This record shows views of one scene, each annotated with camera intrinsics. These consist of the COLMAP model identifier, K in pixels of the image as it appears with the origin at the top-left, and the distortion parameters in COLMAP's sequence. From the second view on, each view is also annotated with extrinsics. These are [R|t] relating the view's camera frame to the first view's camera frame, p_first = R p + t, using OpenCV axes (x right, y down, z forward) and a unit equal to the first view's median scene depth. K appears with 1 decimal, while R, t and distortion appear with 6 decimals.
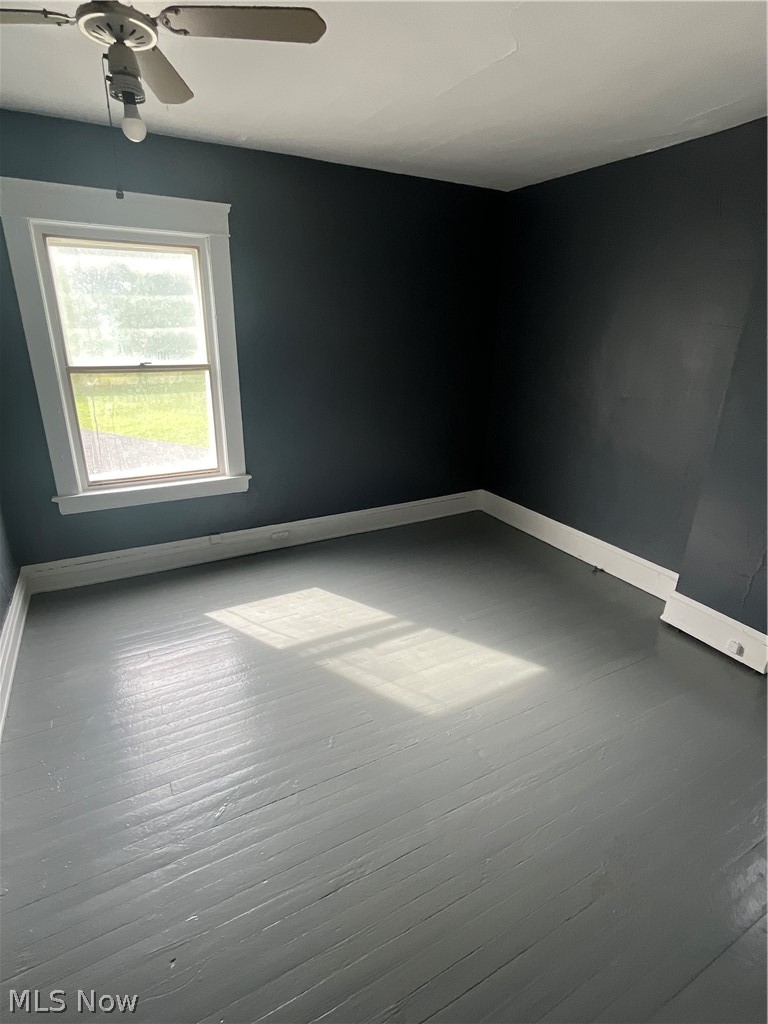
lens RADIAL K [[517.3, 0, 384.0], [0, 517.3, 512.0], [0, 0, 1]] dist [0.001019, 0.000446]
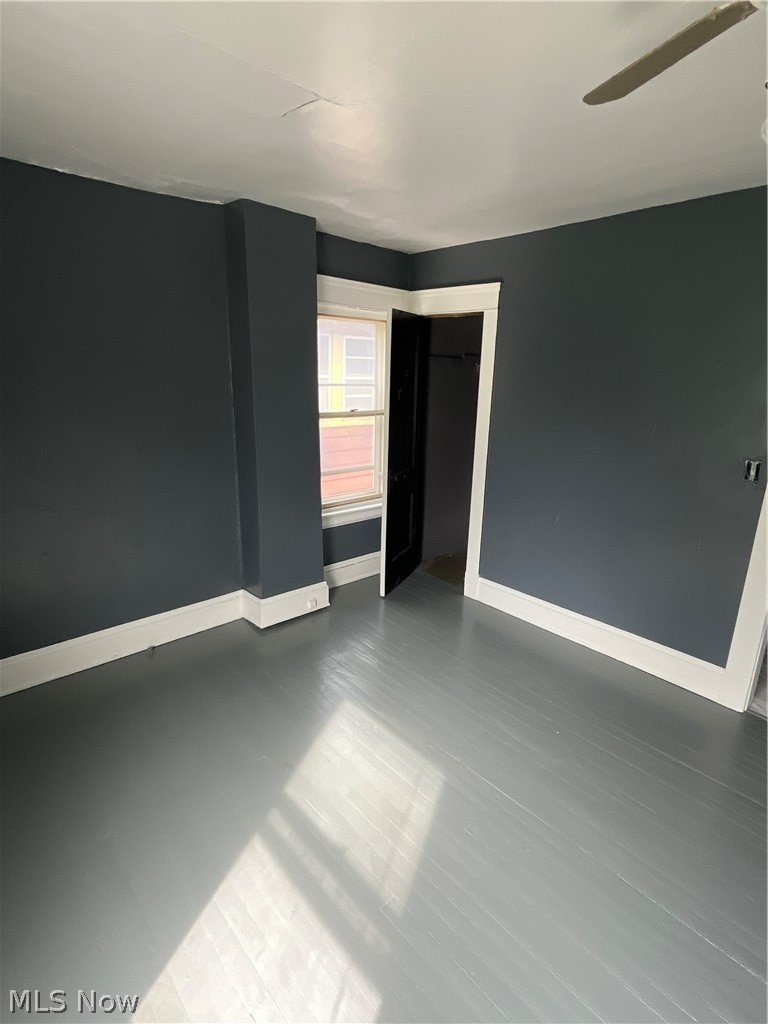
lens RADIAL K [[517.3, 0, 384.0], [0, 517.3, 512.0], [0, 0, 1]] dist [0.001019, 0.000446]
pose [[-0.234551, -0.284617, 0.929505, -0.457659], [0.310528, 0.884145, 0.349086, -0.300330], [-0.921172, 0.370516, -0.118996, 0.718864]]
